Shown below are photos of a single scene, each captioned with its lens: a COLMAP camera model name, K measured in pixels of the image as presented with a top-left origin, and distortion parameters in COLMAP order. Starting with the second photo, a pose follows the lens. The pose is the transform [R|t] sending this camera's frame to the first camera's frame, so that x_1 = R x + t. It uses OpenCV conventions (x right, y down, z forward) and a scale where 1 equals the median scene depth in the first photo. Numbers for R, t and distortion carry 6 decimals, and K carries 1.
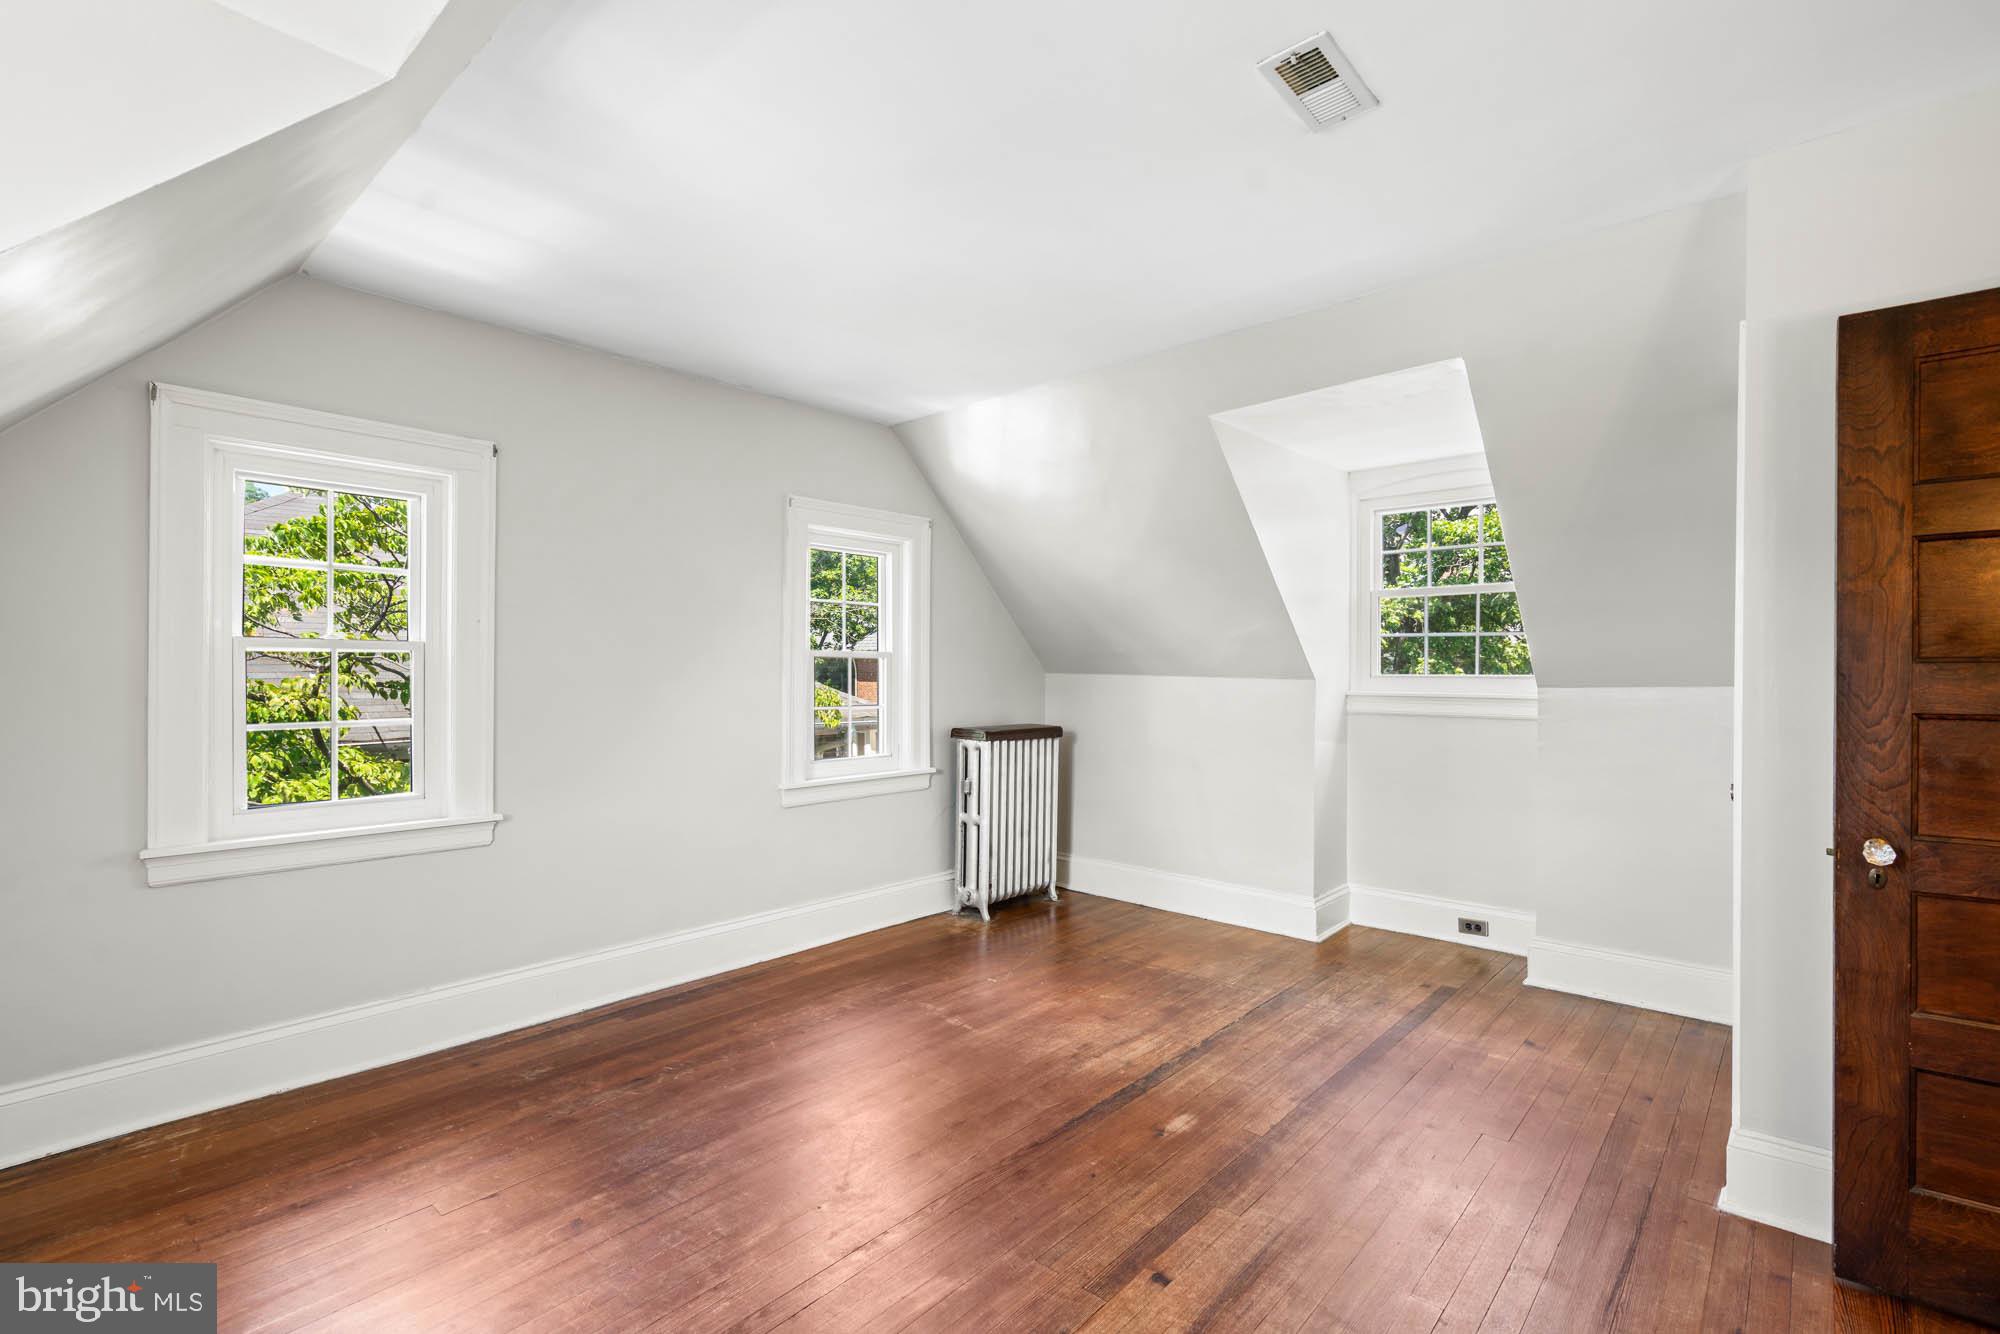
lens RADIAL K [[922.5, 0, 994.6], [0, 922.5, 659.5], [0, 0, 1]] dist [0.002199, 0.001078]
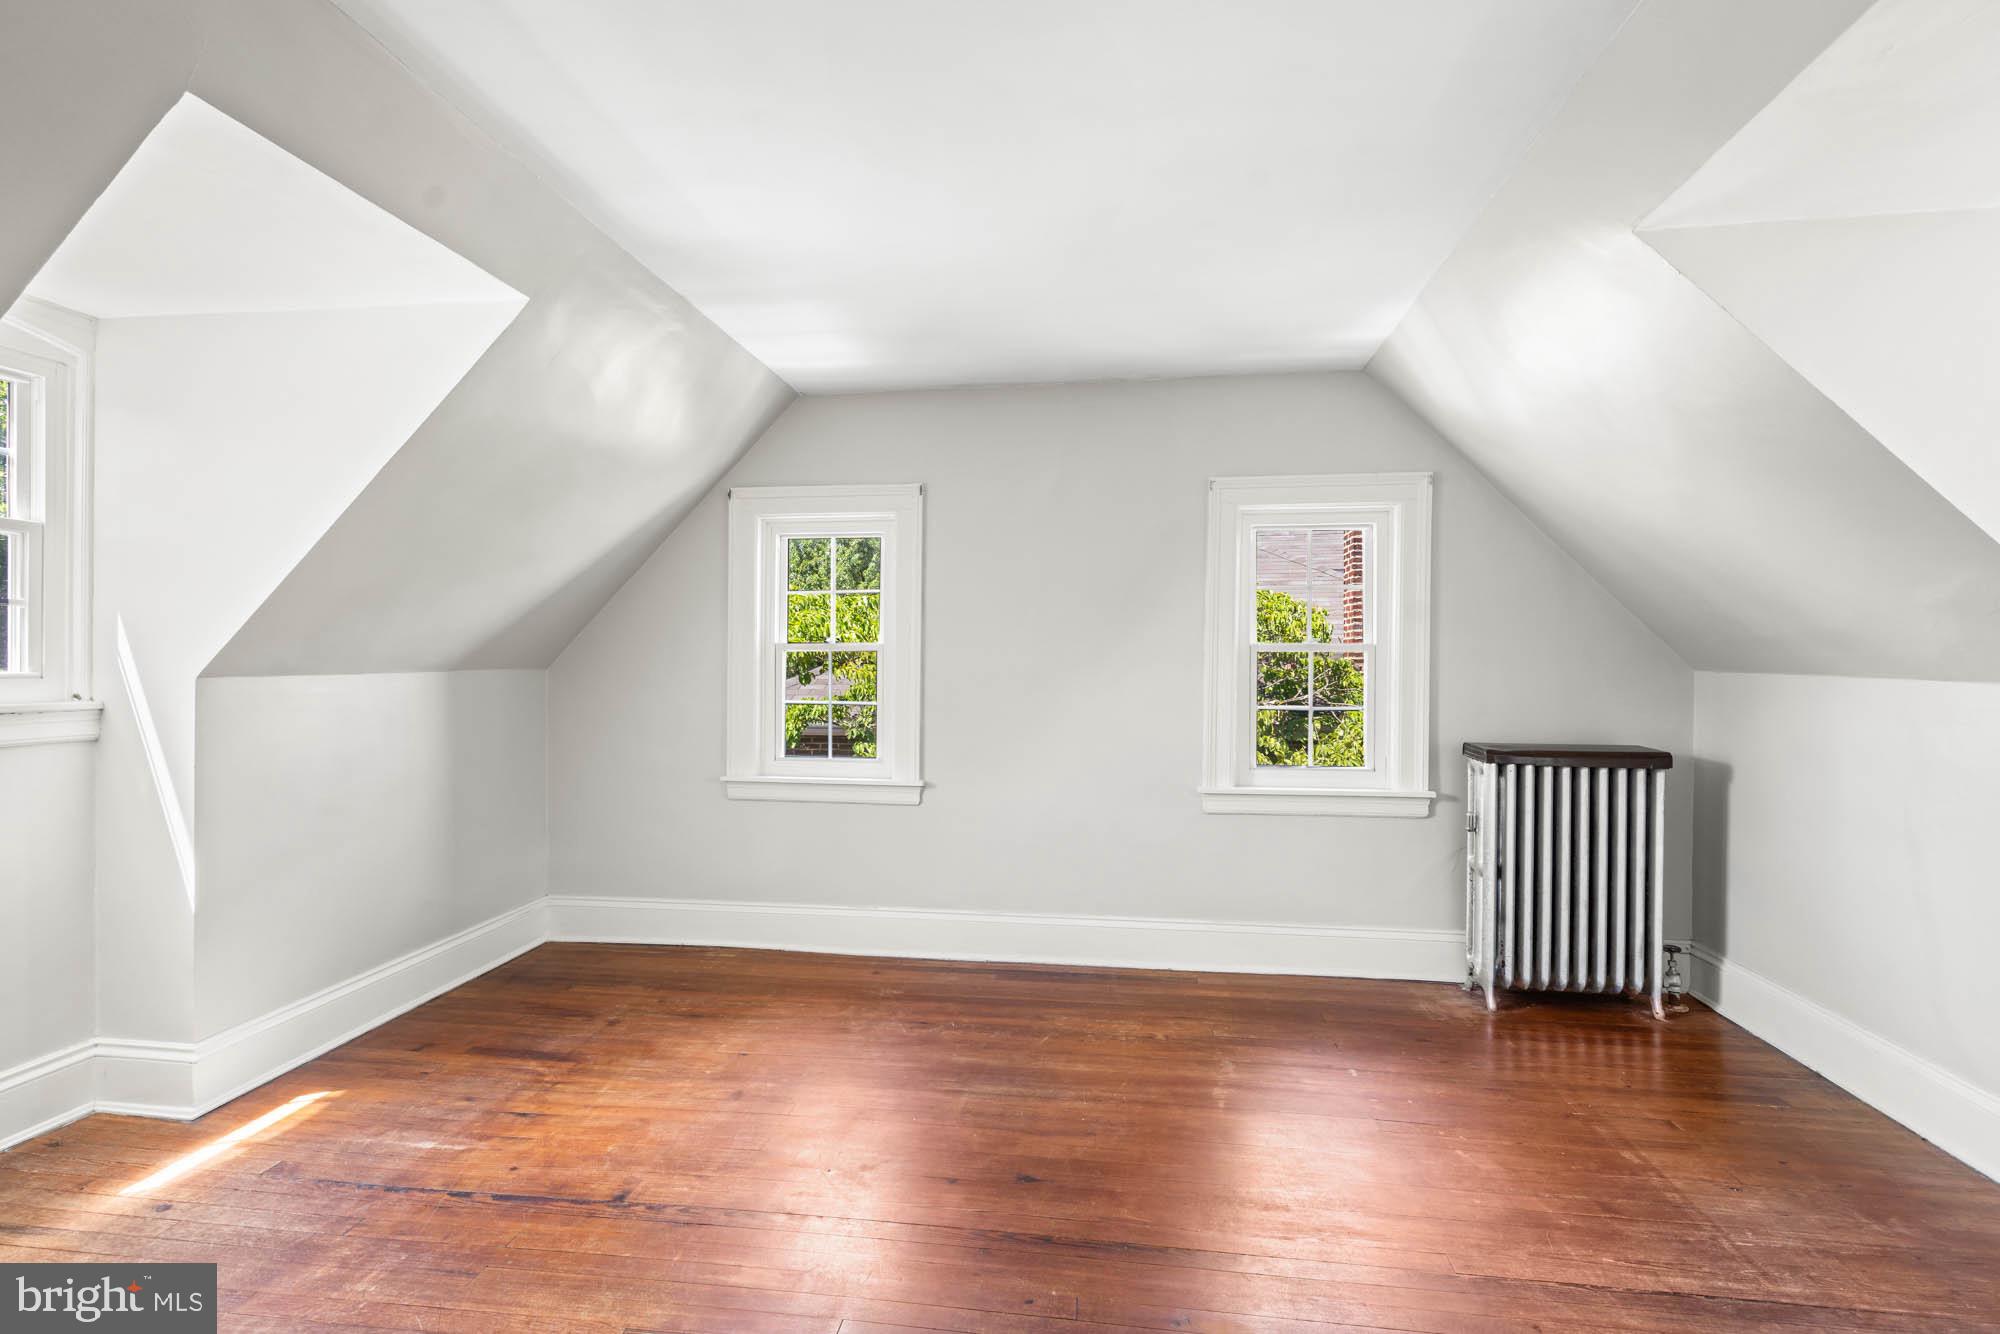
lens RADIAL K [[938.8, 0, 1000.9], [0, 938.8, 636.9], [0, 0, 1]] dist [-0.004127, 0.006872]
pose [[0.558941, -0.015423, -0.829064, 0.476059], [0.009906, 0.999880, -0.011923, -0.009143], [0.829148, -0.001549, 0.559027, 0.313882]]
